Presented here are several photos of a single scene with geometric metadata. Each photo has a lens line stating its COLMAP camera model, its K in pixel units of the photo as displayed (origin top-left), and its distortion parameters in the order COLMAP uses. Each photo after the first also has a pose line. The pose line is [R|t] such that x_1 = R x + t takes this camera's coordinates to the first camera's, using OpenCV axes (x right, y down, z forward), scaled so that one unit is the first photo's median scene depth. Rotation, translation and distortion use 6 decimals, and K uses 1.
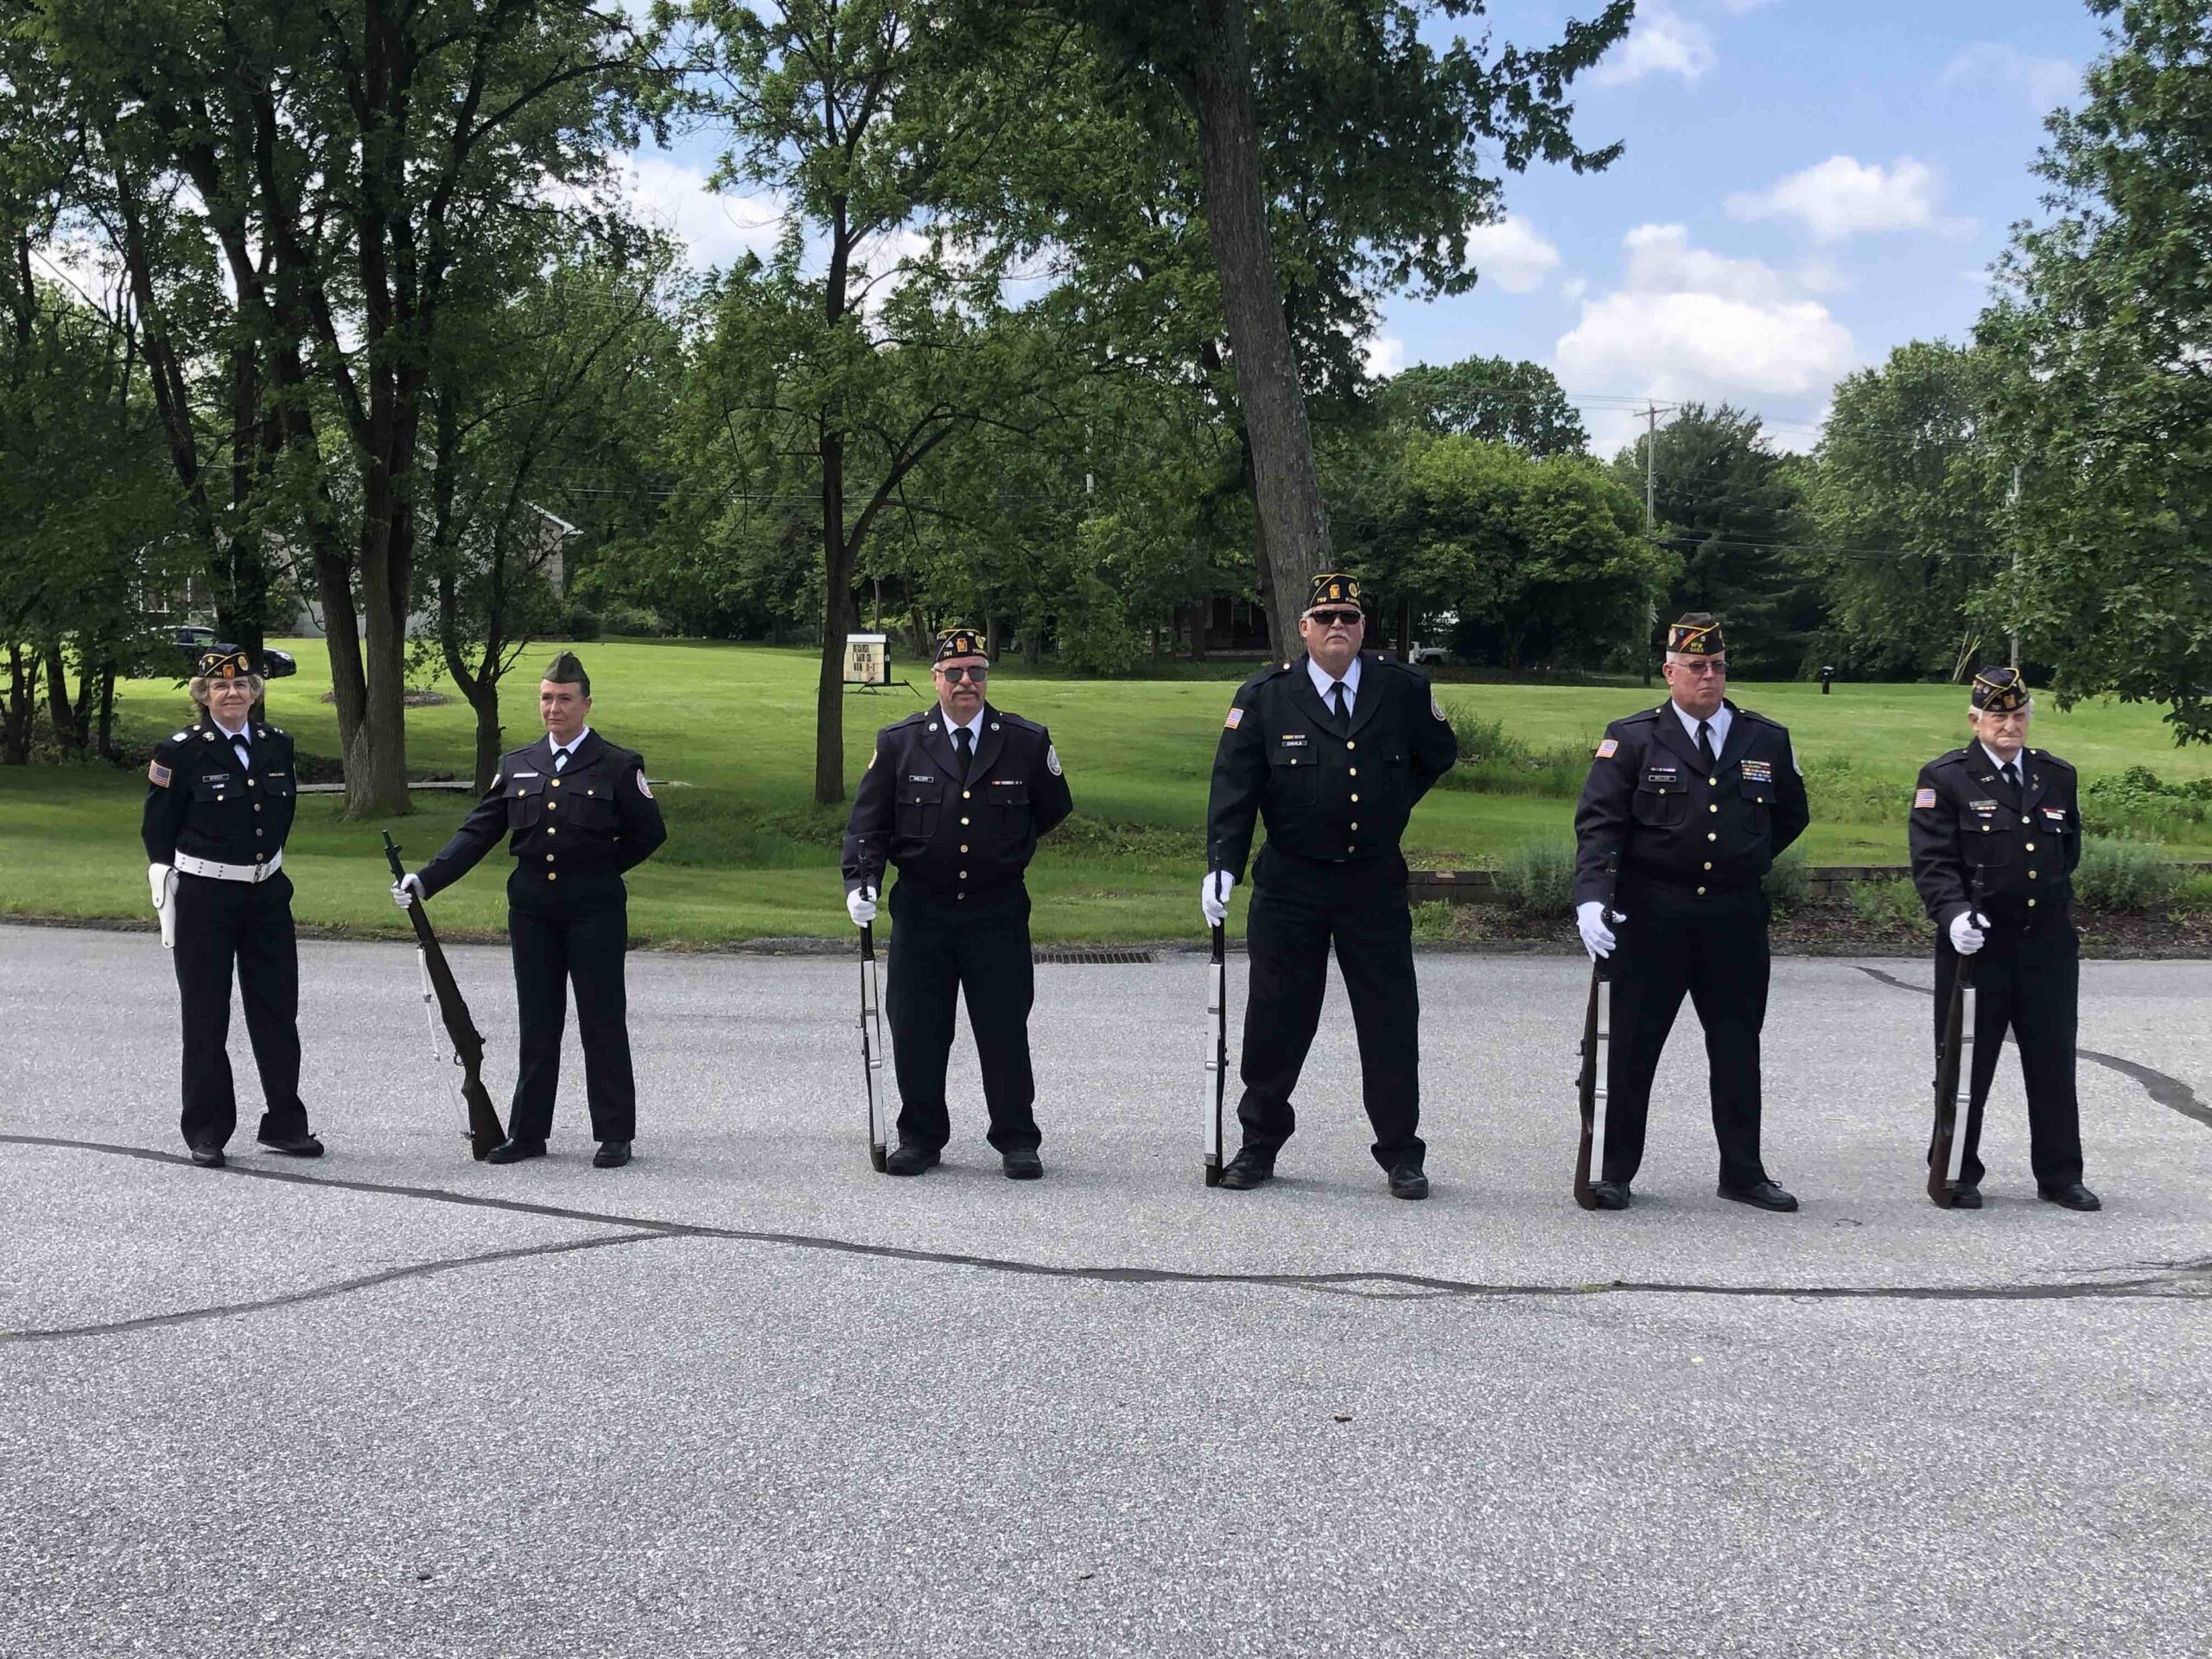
lens RADIAL K [[2345.4, 0, 1087.3], [0, 2345.4, 826.7], [0, 0, 1]] dist [0.061093, 0.000000]
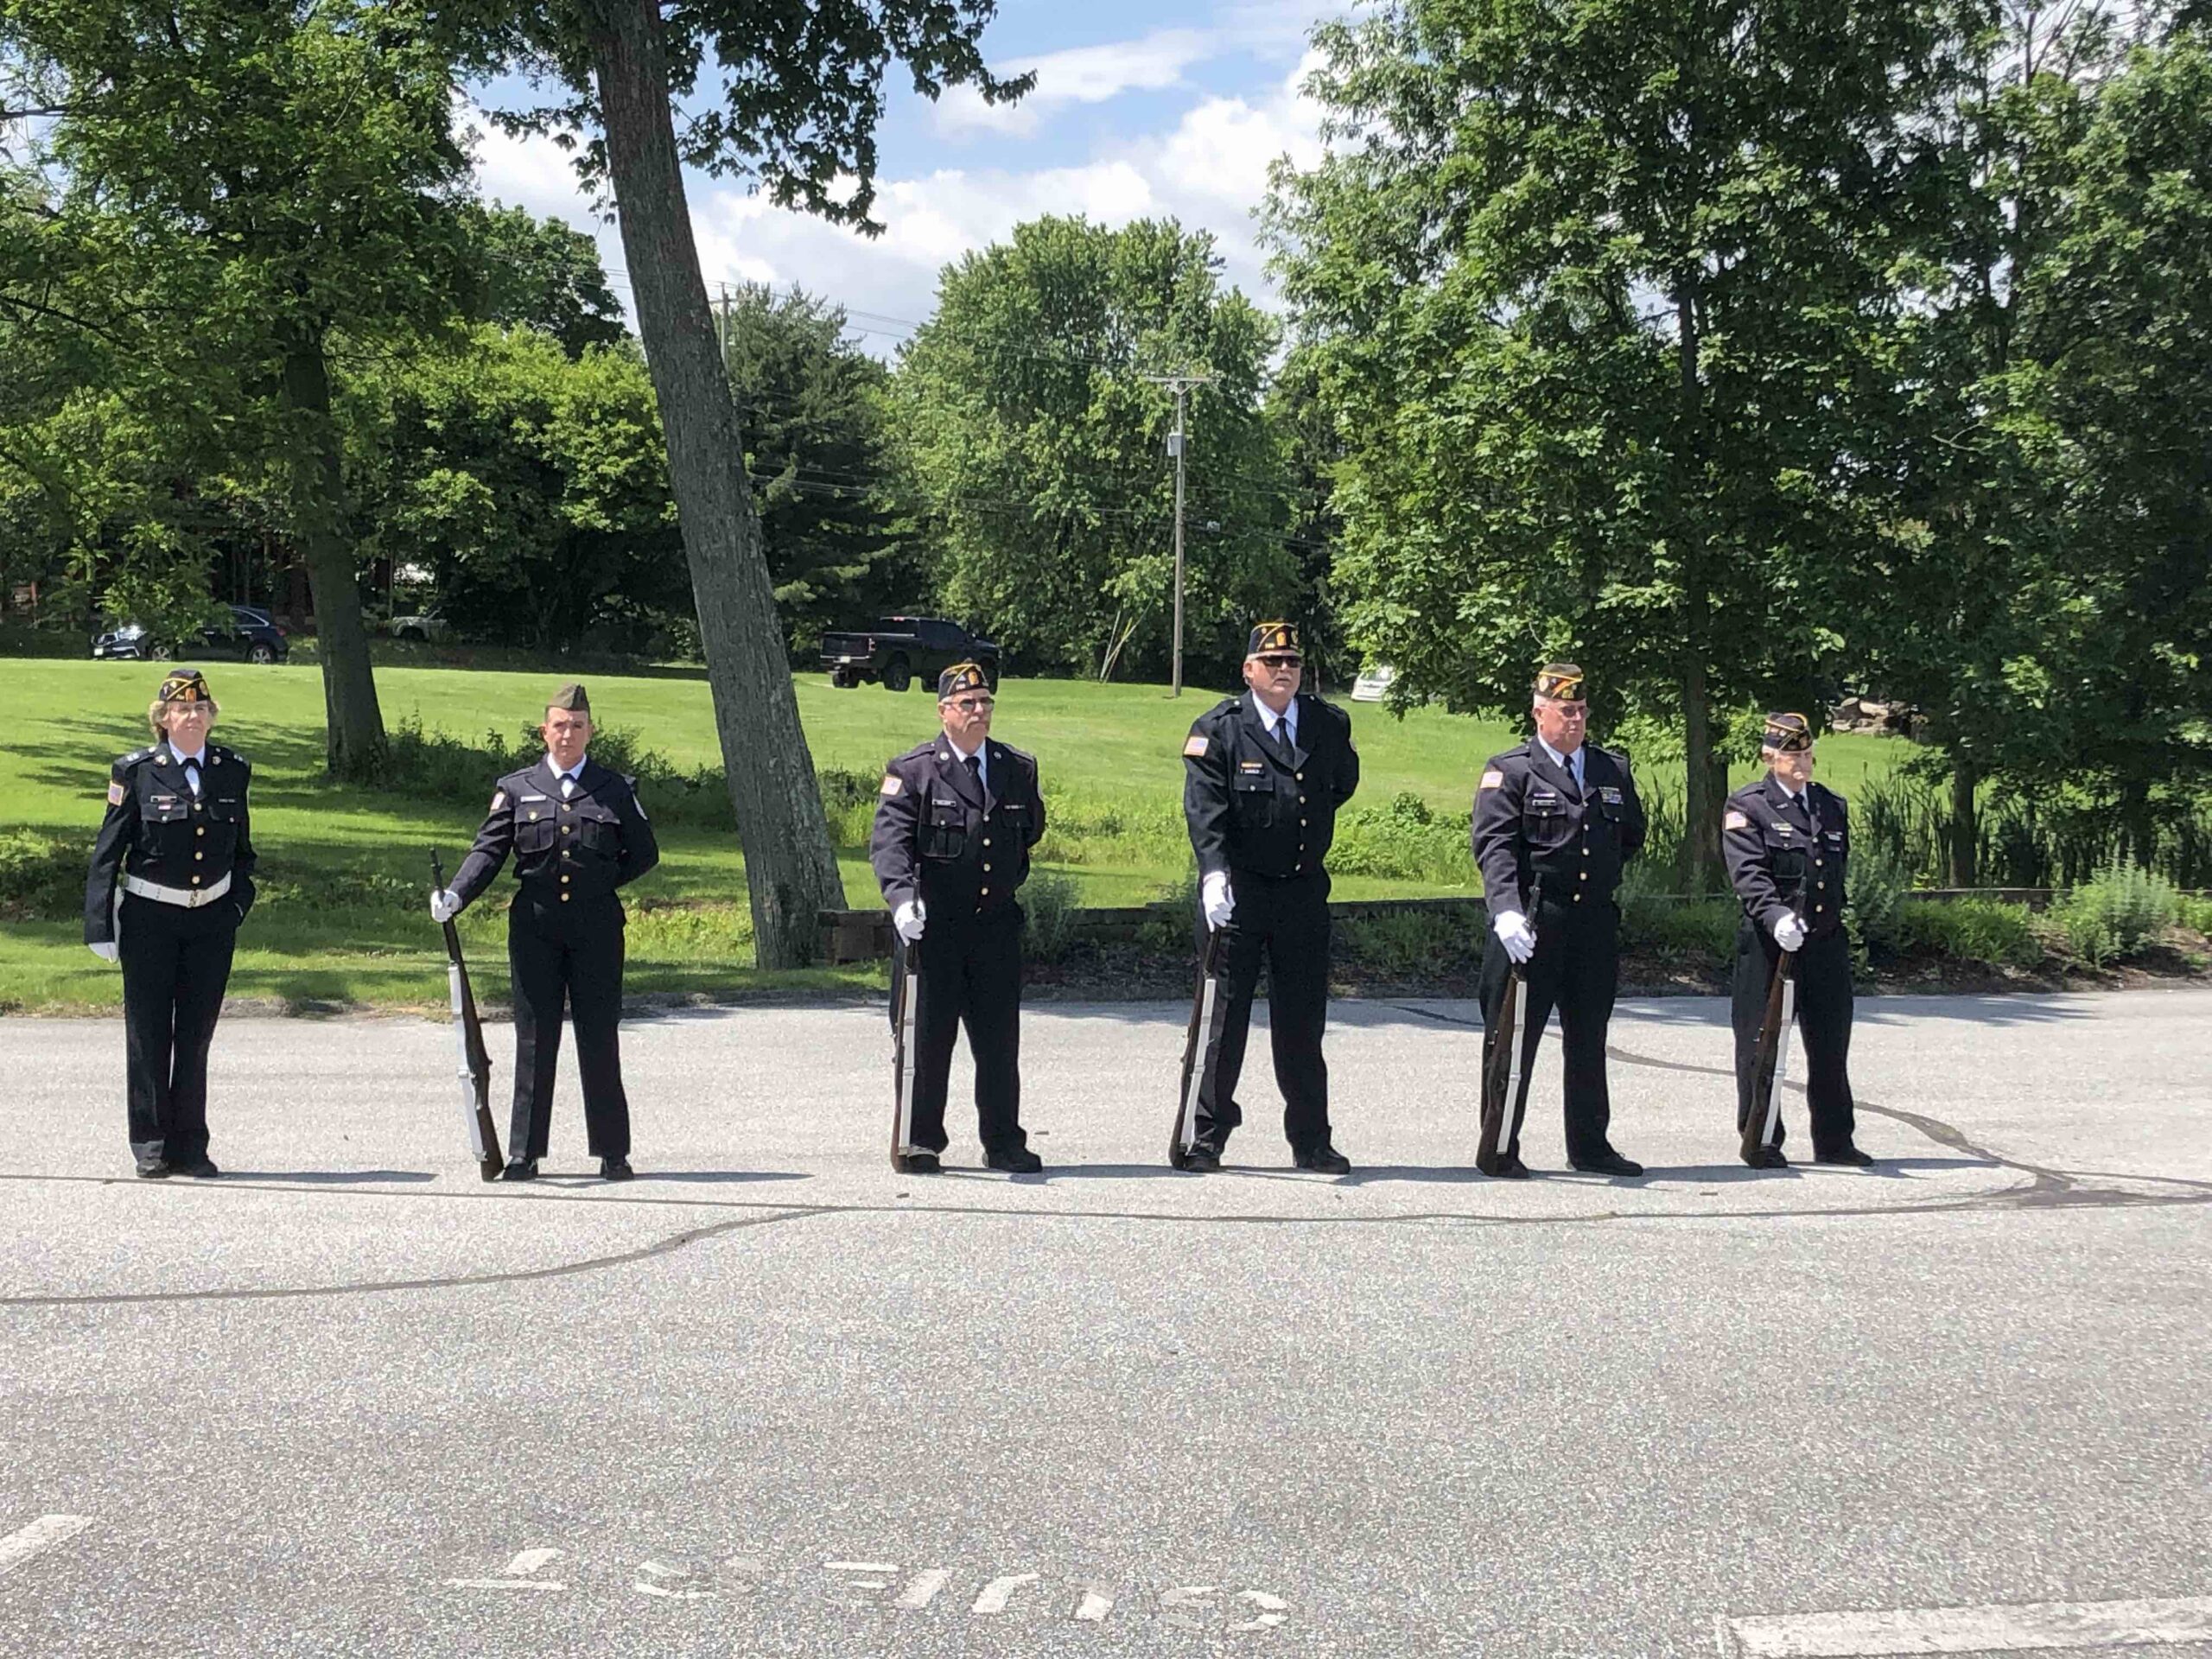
lens RADIAL K [[3560.3, 0, 1096.0], [0, 3560.3, 786.7], [0, 0, 1]] dist [0.093988, 0.000000]
pose [[0.928004, 0.004584, 0.372541, -0.239863], [0.005059, 0.999677, -0.024903, 0.005030], [-0.372535, 0.024994, 0.927682, -0.215910]]
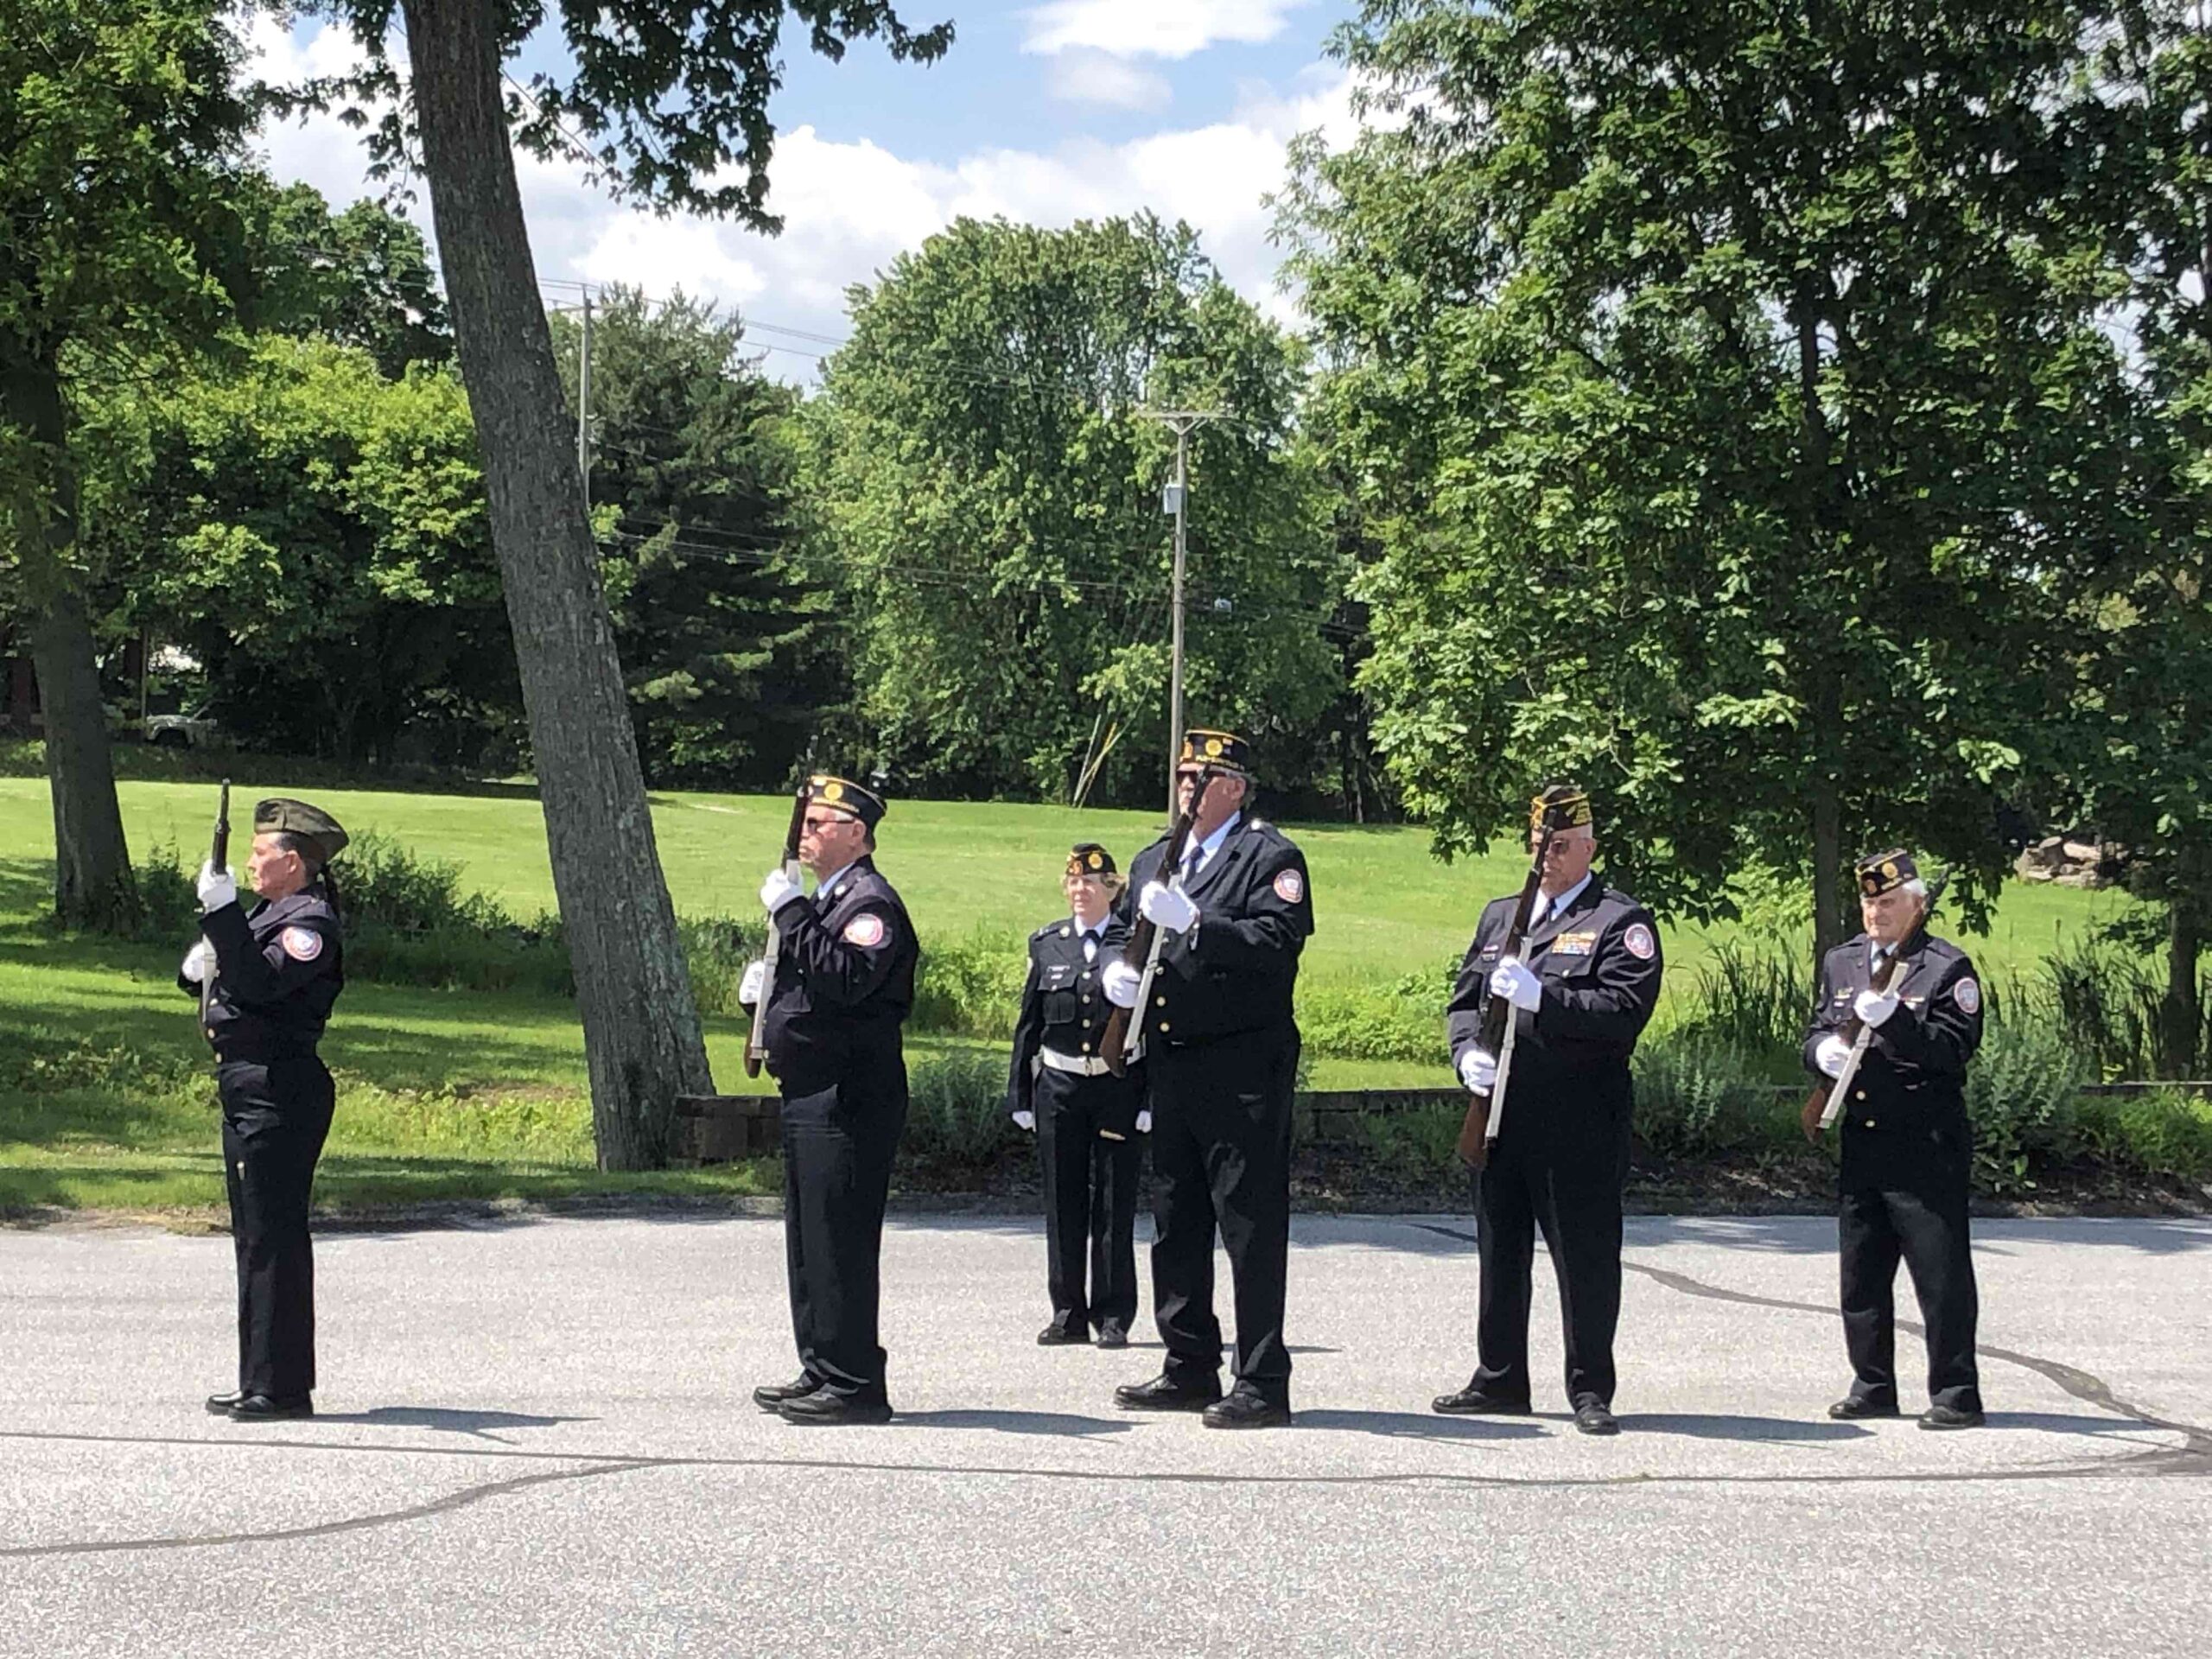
lens RADIAL K [[4690.3, 0, 1113.6], [0, 4690.3, 816.5], [0, 0, 1]] dist [0.120173, 0.000000]
pose [[0.925000, 0.023143, 0.379262, -0.242776], [-0.003369, 0.998604, -0.052719, 0.007538], [-0.379953, 0.047487, 0.923786, -0.251544]]
